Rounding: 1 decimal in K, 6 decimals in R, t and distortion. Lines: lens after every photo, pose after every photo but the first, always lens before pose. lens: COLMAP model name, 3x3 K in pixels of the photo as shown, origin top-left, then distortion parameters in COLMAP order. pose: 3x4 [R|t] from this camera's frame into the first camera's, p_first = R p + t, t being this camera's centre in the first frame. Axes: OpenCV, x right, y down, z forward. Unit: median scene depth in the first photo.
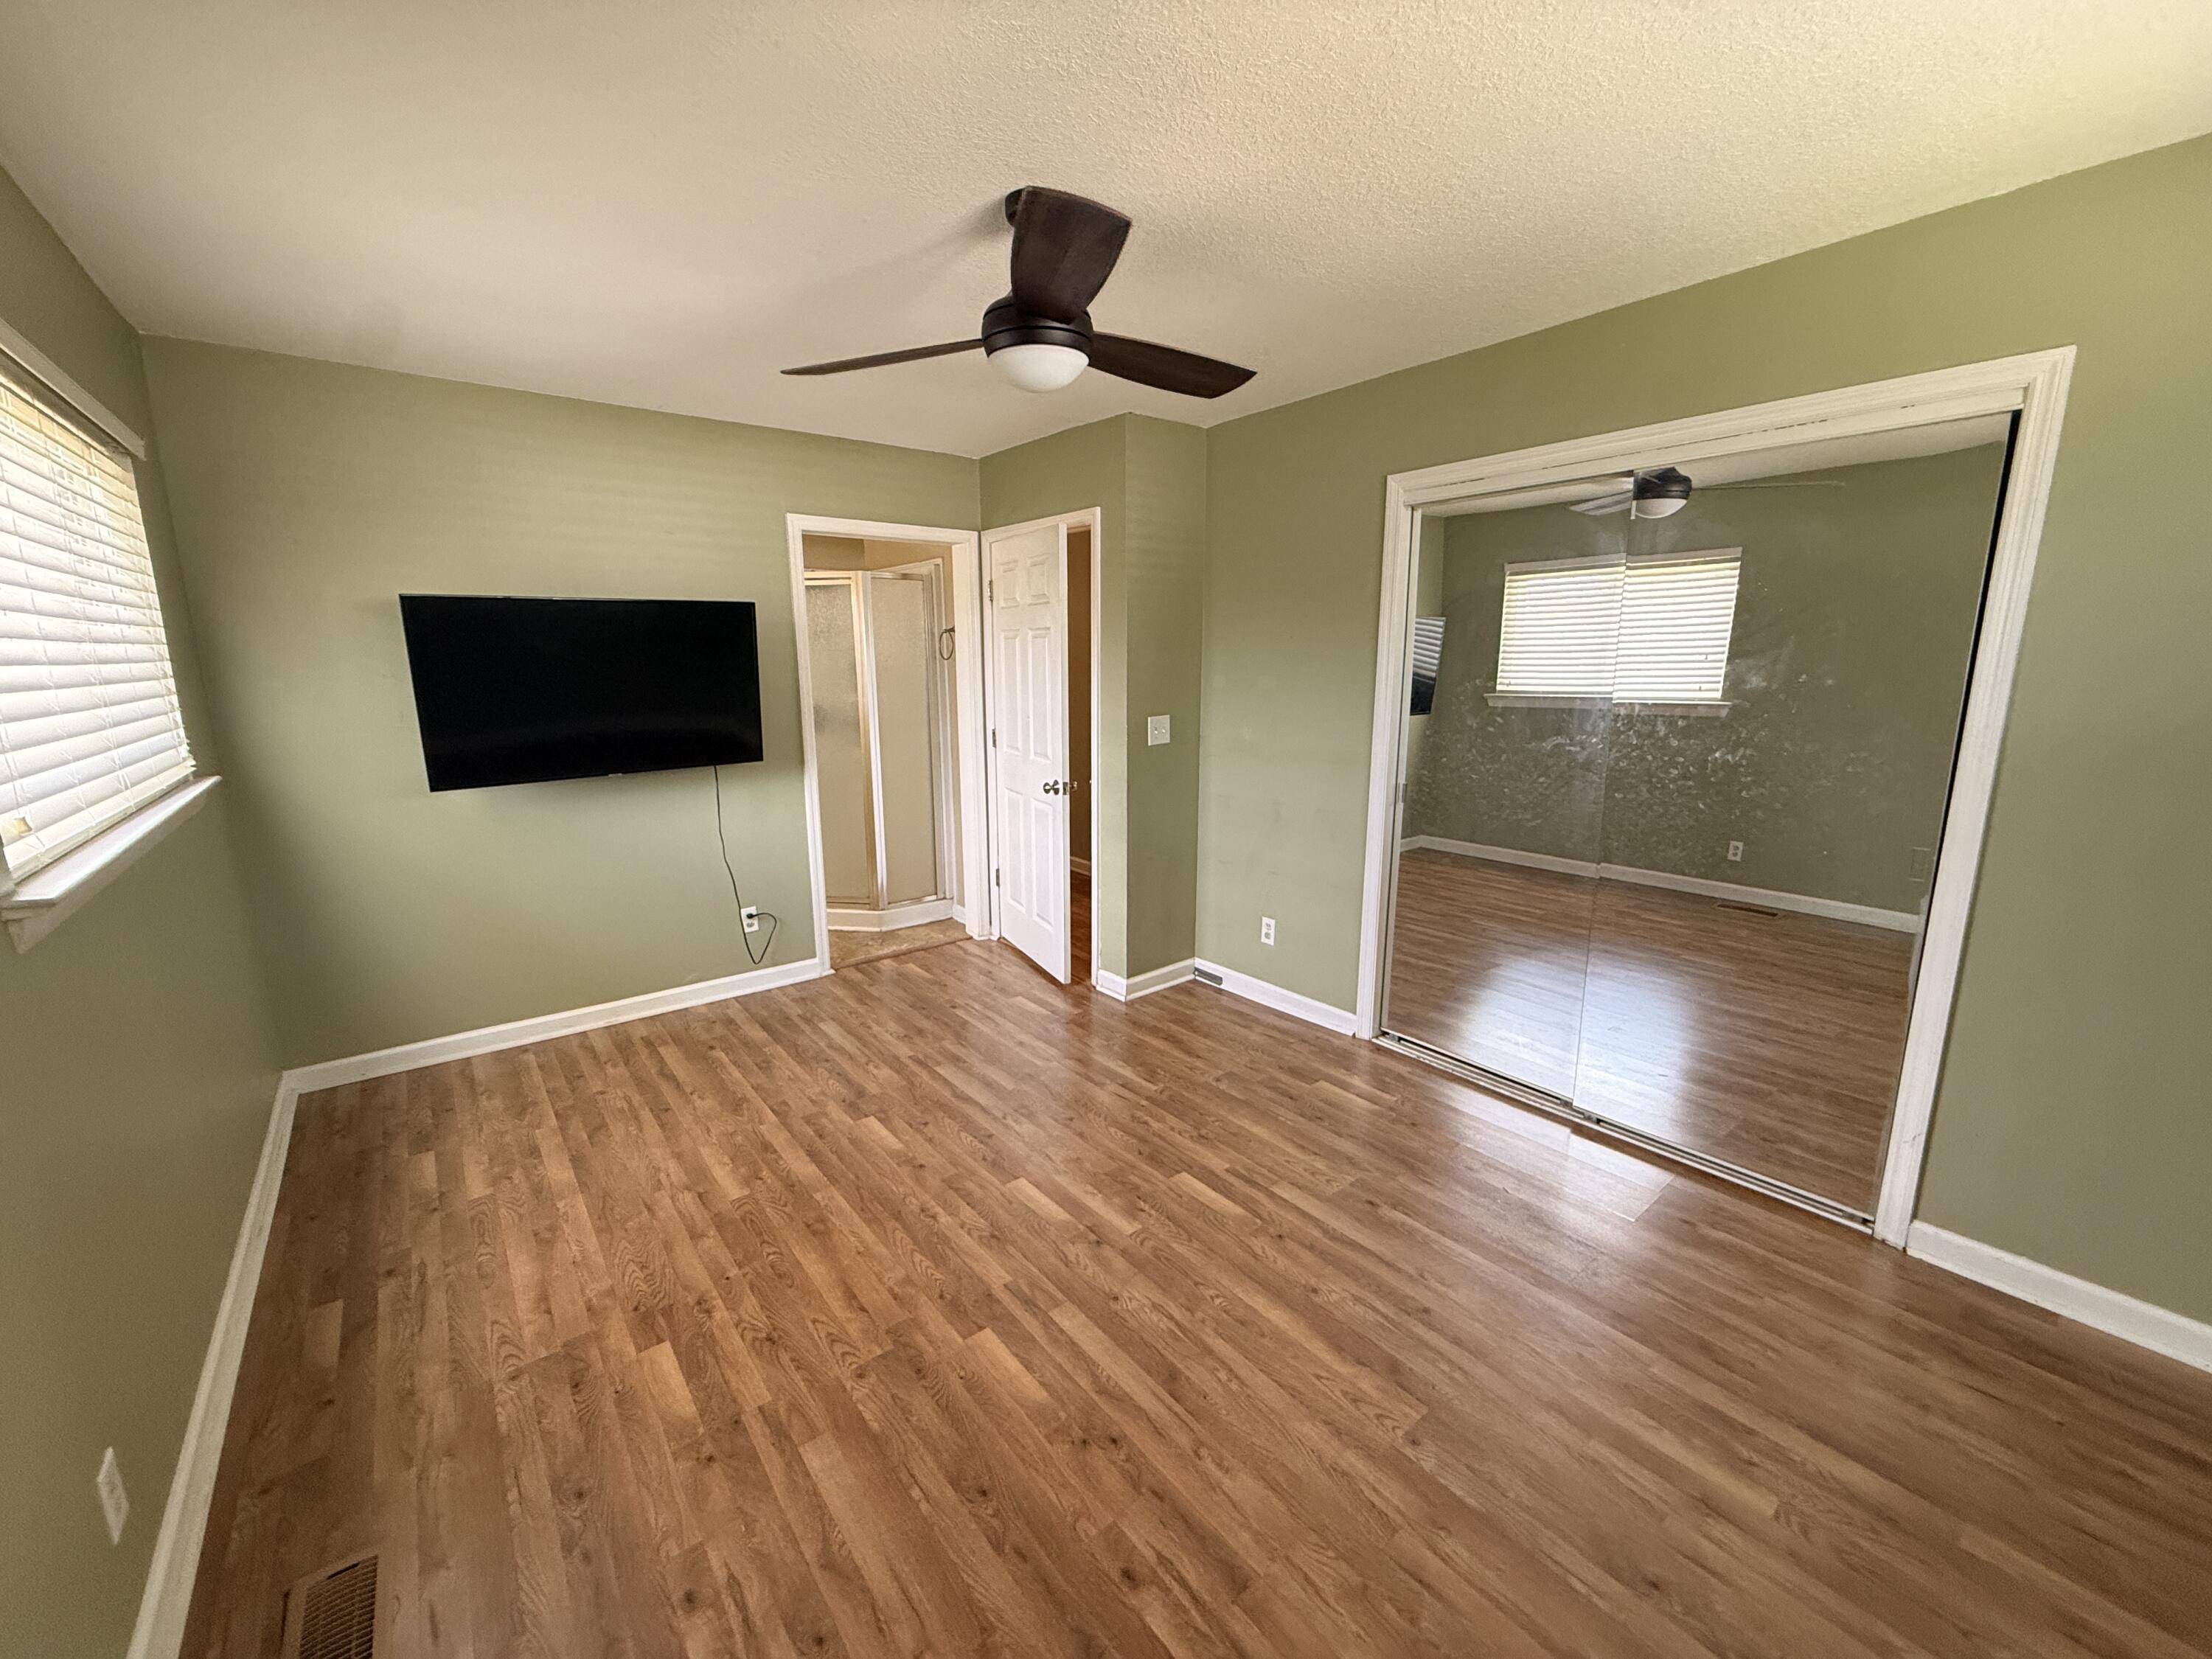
lens RADIAL K [[876.1, 0, 1086.3], [0, 876.1, 824.9], [0, 0, 1]] dist [-0.001599, 0.000386]
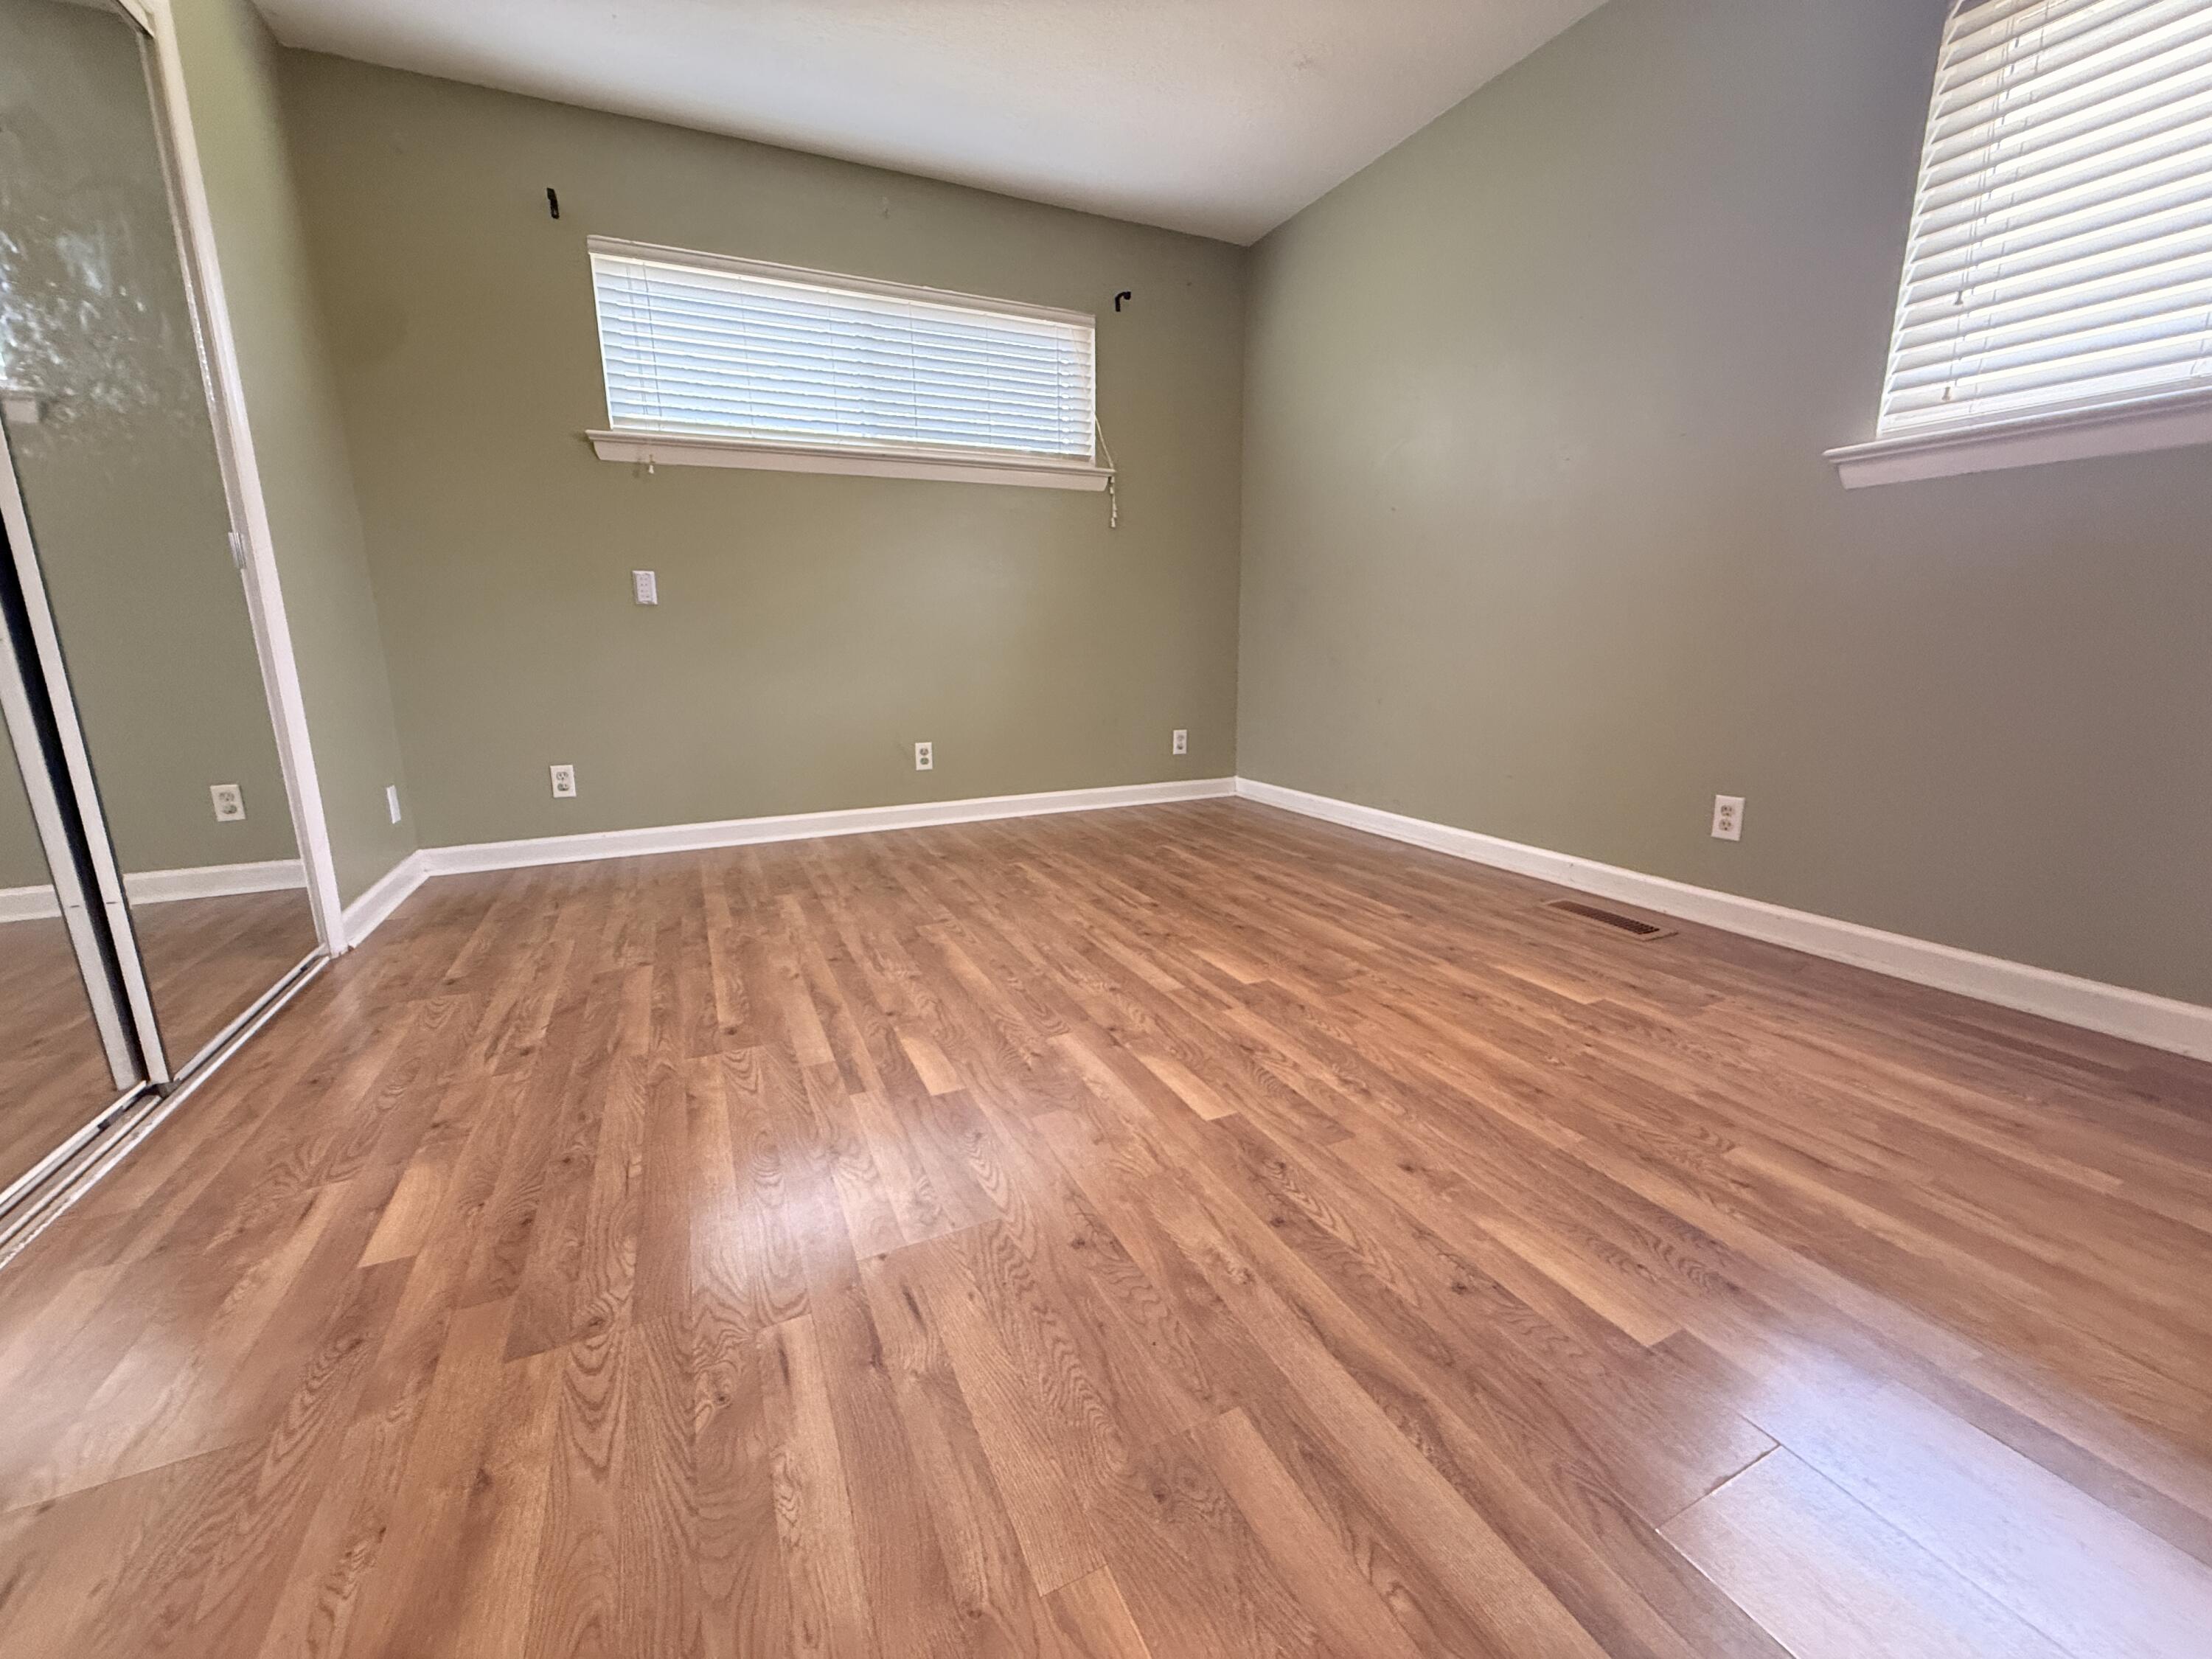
lens RADIAL K [[876.1, 0, 1084.5], [0, 876.1, 831.8], [0, 0, 1]] dist [-0.001599, 0.000386]
pose [[-0.974000, -0.031704, 0.224320, -0.139248], [0.060607, 0.917605, 0.392845, 0.006646], [-0.218292, 0.396227, -0.891826, 1.720858]]
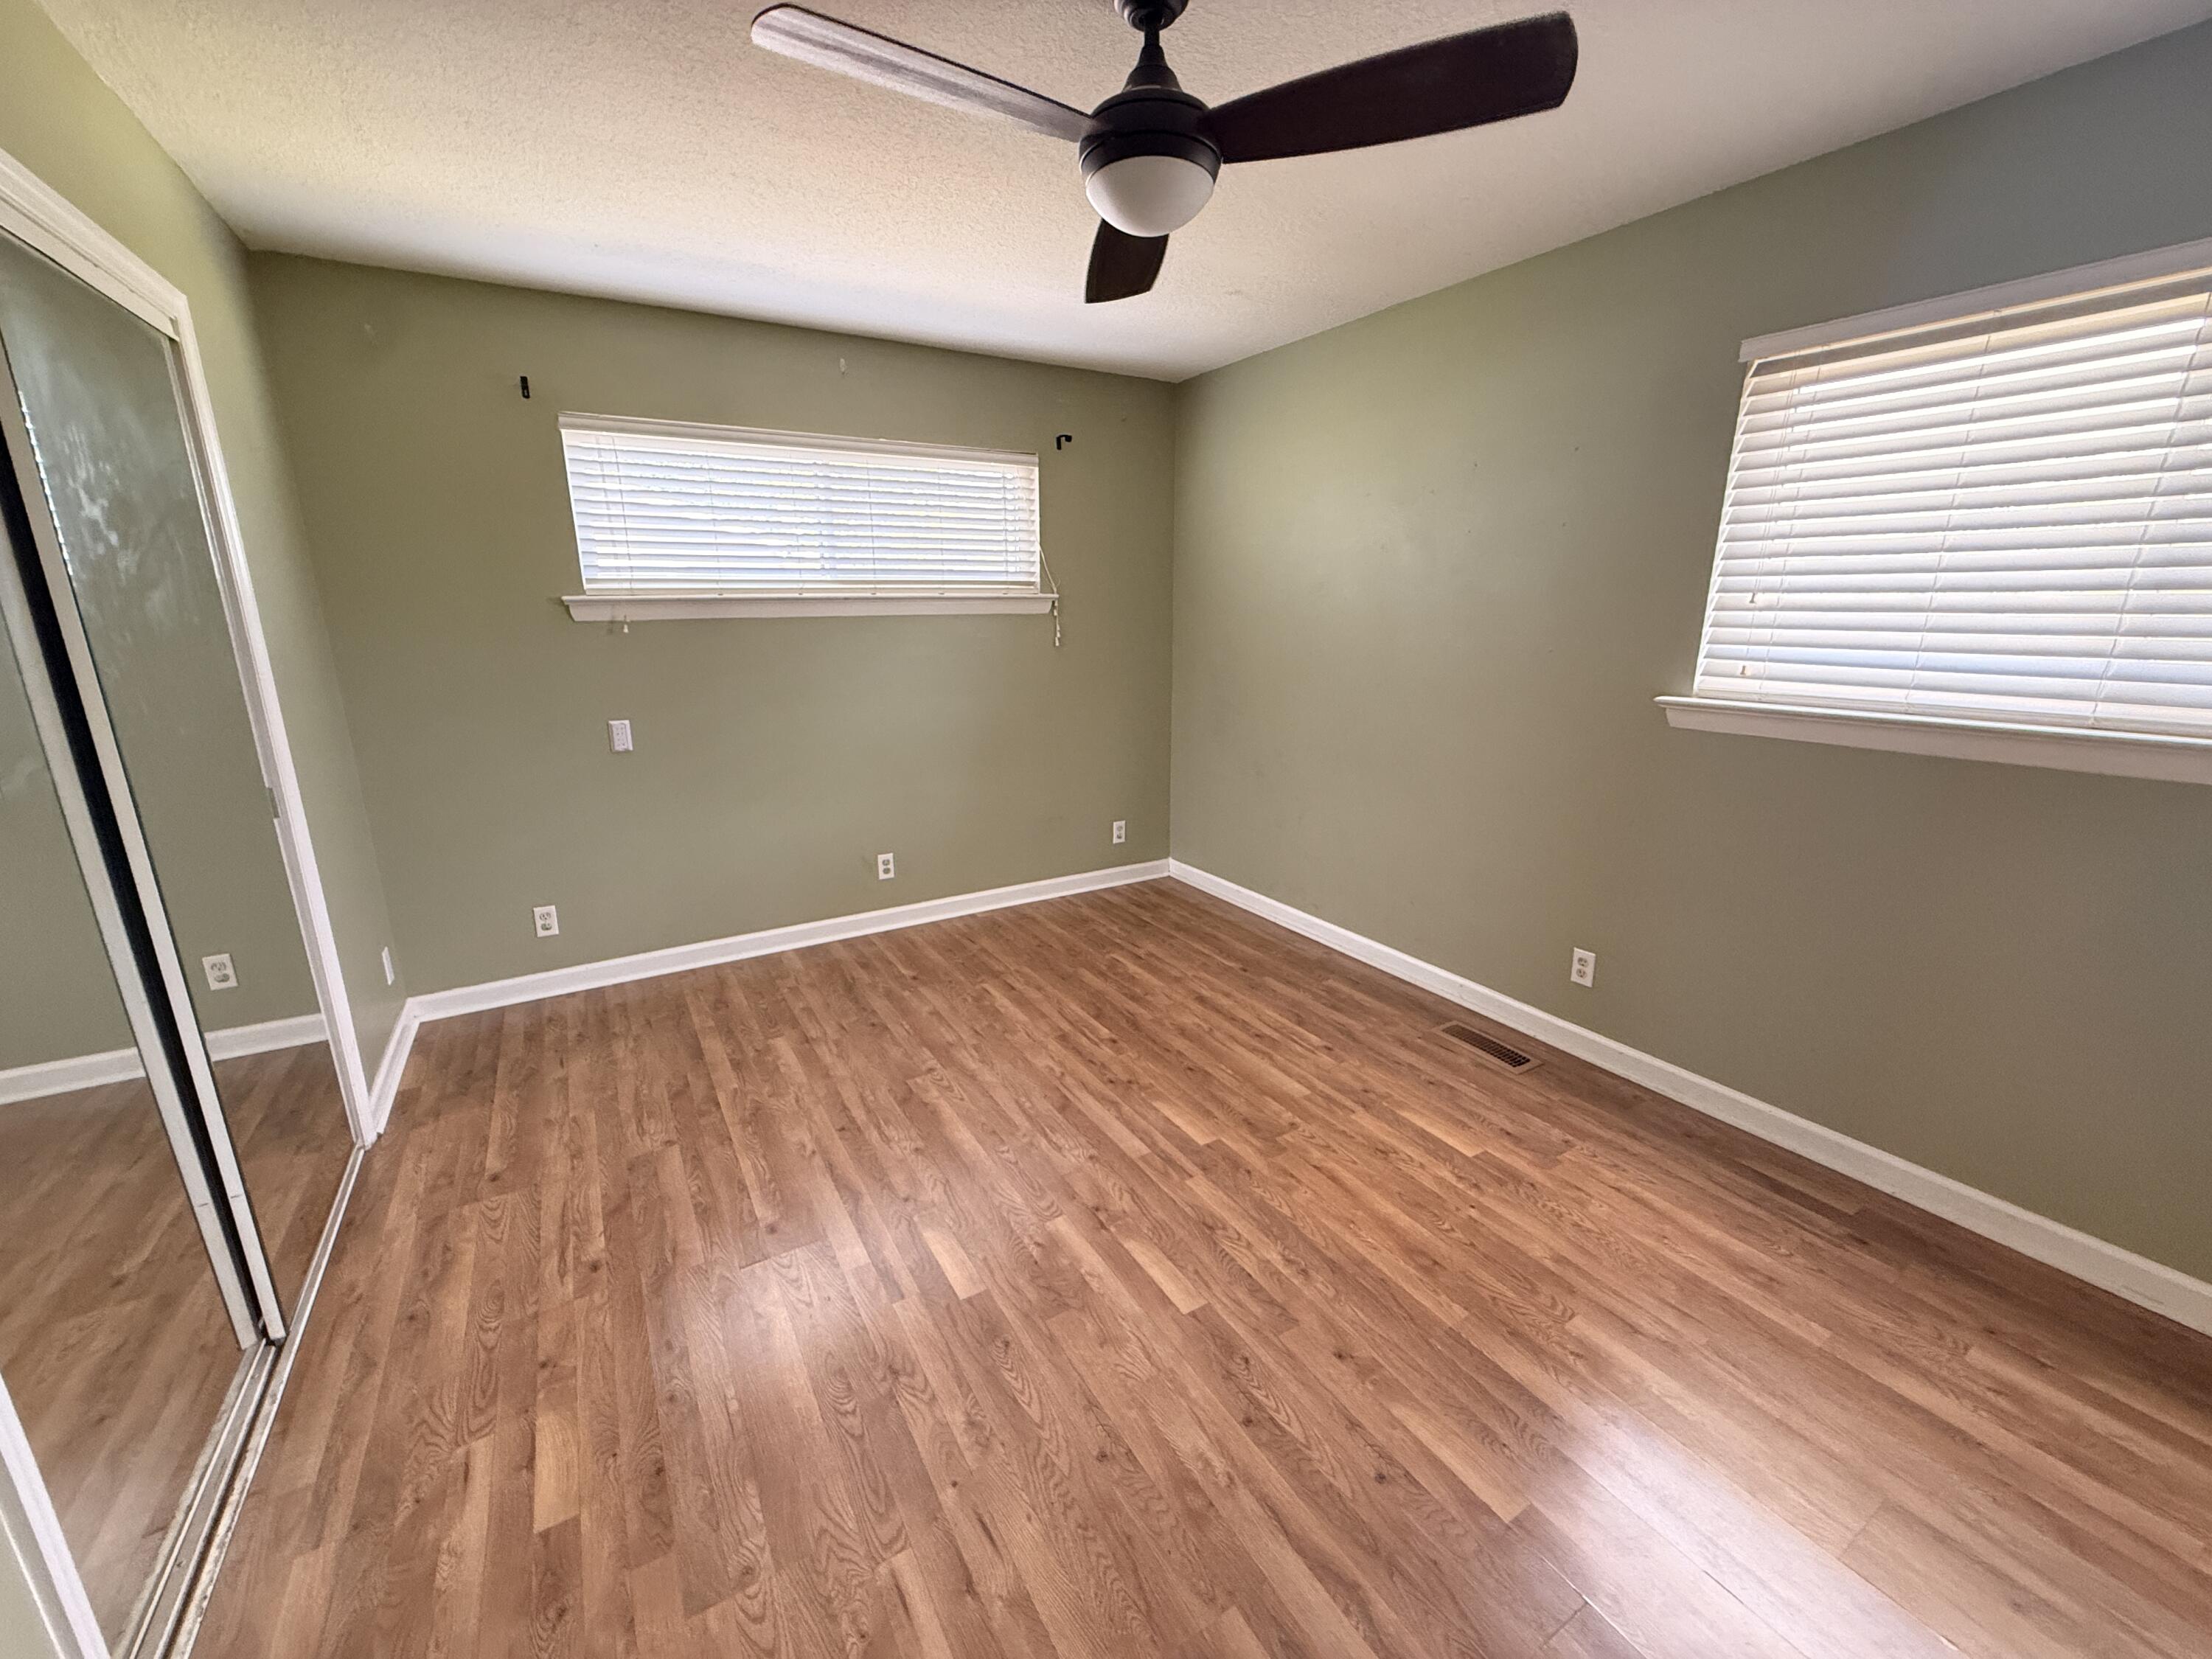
lens RADIAL K [[876.1, 0, 1082.8], [0, 876.1, 831.7], [0, 0, 1]] dist [-0.001599, 0.000386]
pose [[-0.991407, -0.019117, 0.129407, -0.089852], [0.039174, 0.900476, 0.433138, -0.316299], [-0.124808, 0.434486, -0.891989, 1.757774]]
